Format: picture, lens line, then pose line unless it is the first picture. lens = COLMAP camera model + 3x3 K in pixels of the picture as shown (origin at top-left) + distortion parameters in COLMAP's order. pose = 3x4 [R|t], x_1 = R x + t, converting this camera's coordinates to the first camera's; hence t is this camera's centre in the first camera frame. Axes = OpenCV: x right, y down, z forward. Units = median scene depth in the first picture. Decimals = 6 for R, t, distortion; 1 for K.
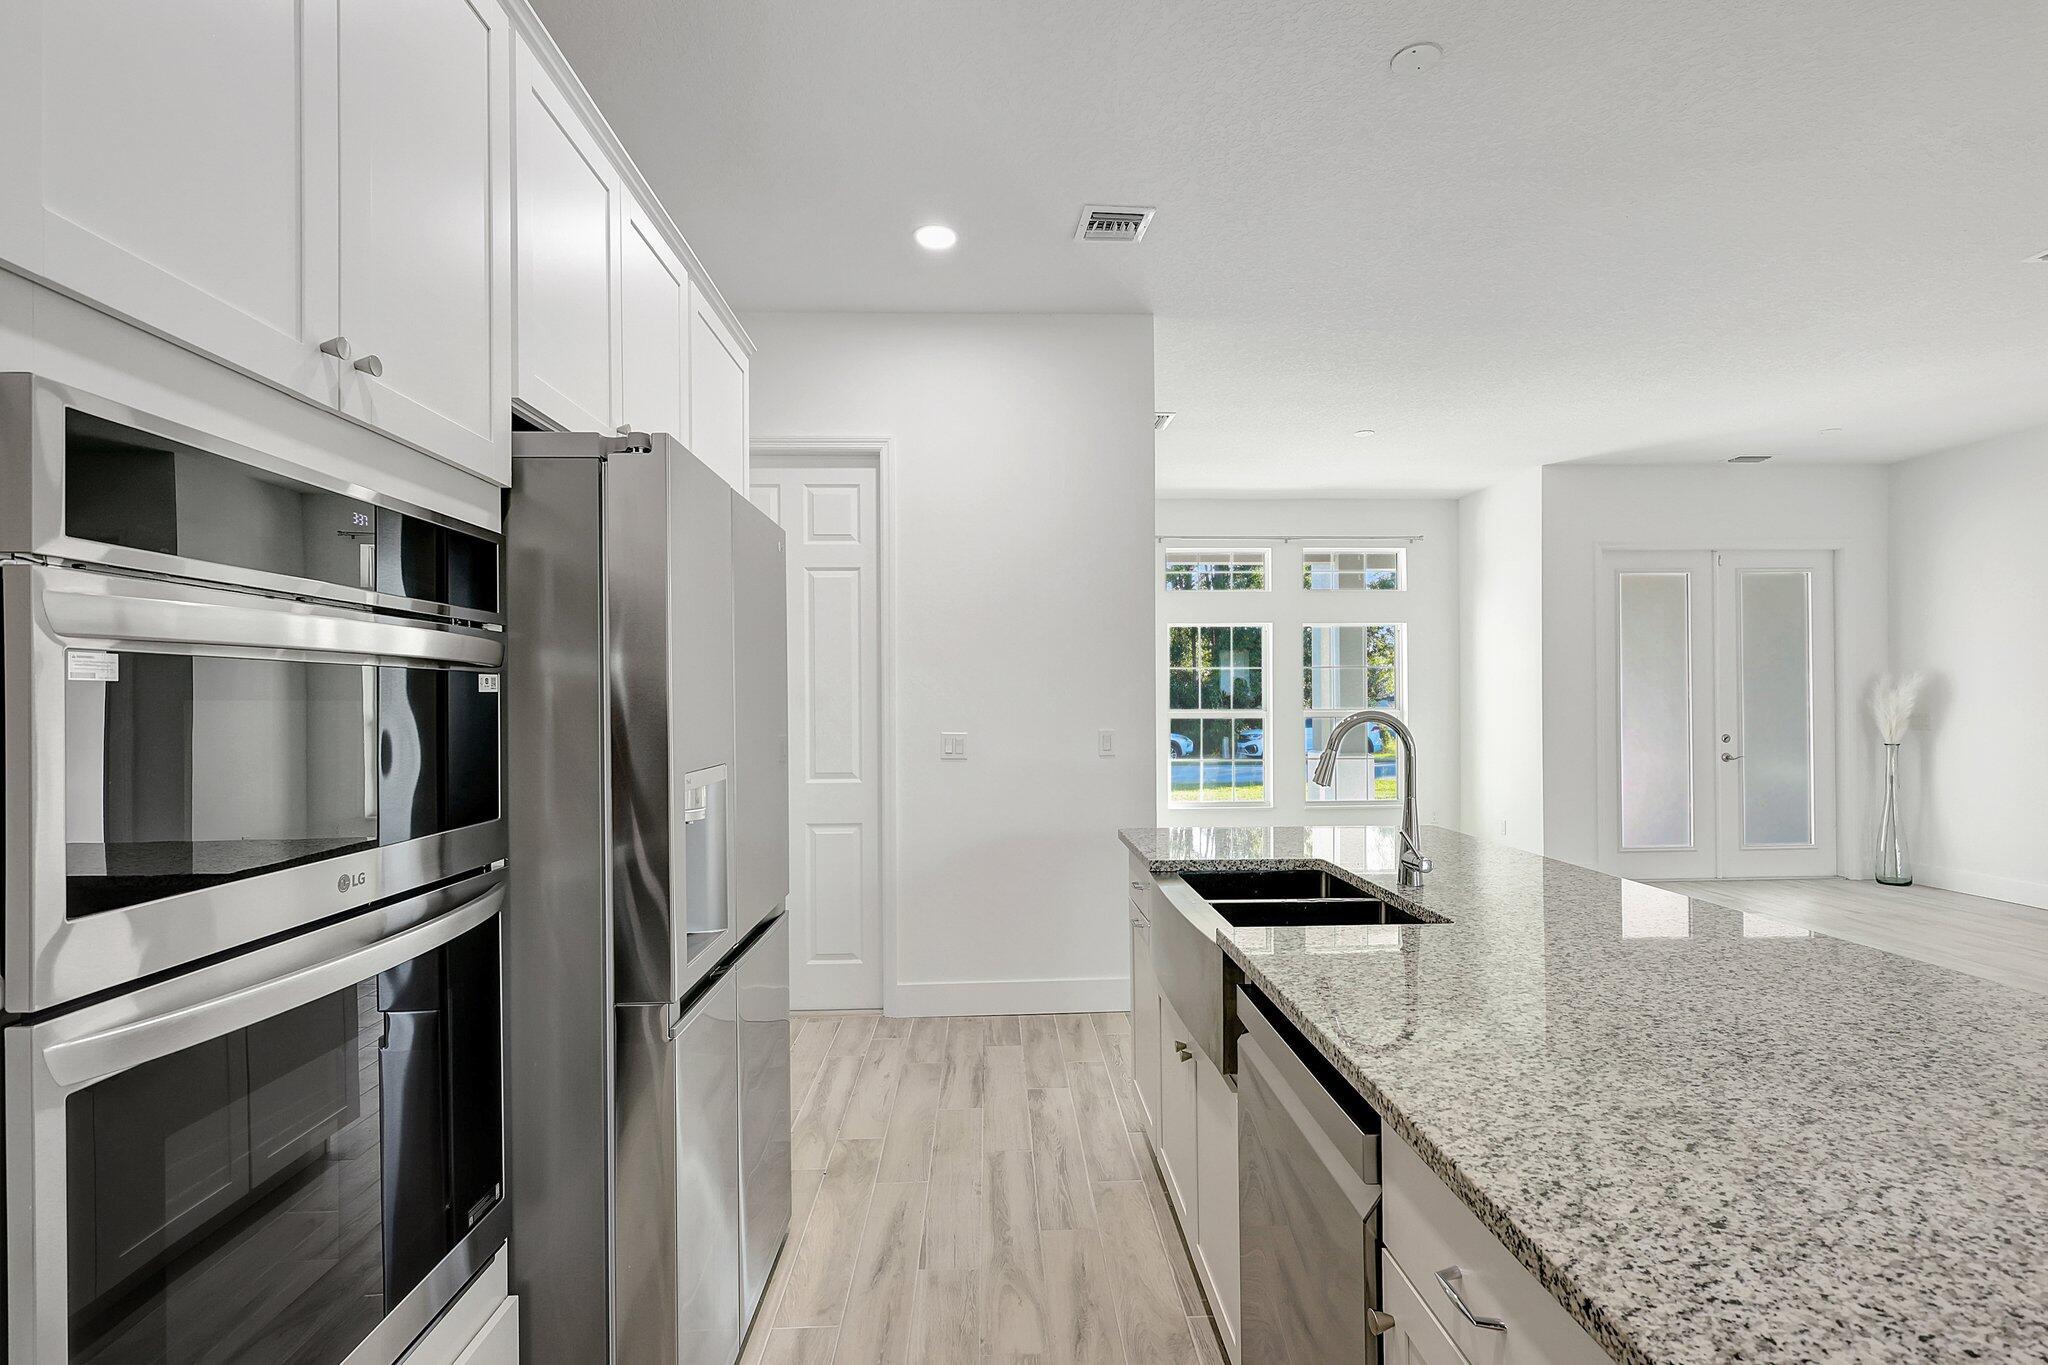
lens RADIAL K [[956.8, 0, 1024.6], [0, 956.8, 698.5], [0, 0, 1]] dist [-0.004035, 0.001999]
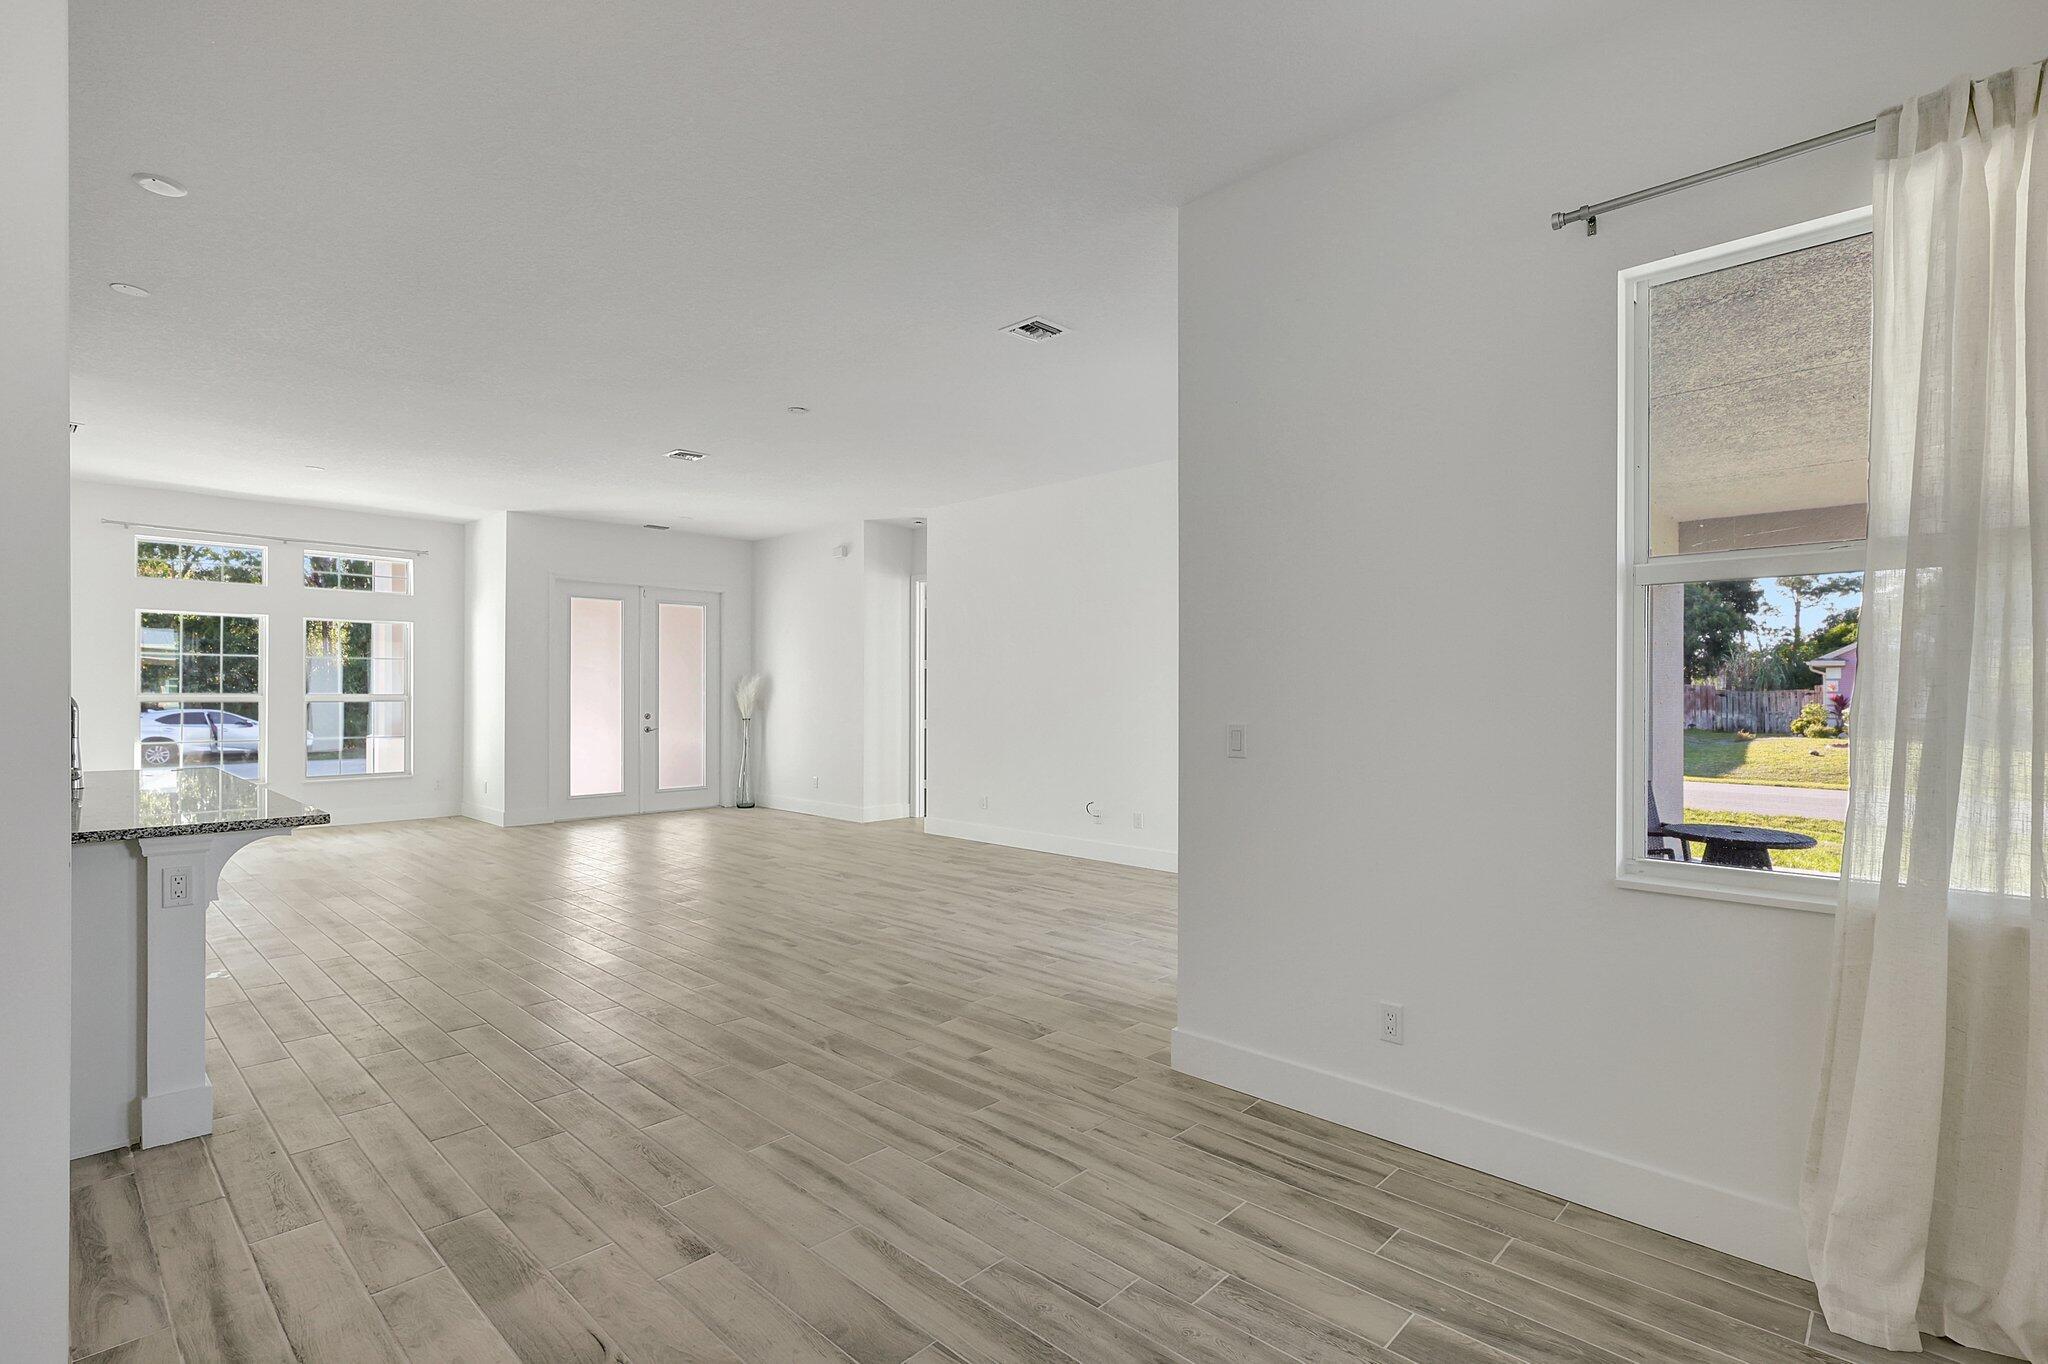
lens RADIAL K [[956.8, 0, 1024.6], [0, 956.8, 698.0], [0, 0, 1]] dist [-0.004035, 0.001999]
pose [[0.716496, 0.006193, 0.697564, 0.234801], [-0.012572, 0.999913, 0.004036, 0.001730], [-0.697478, -0.011661, 0.716511, -0.799076]]
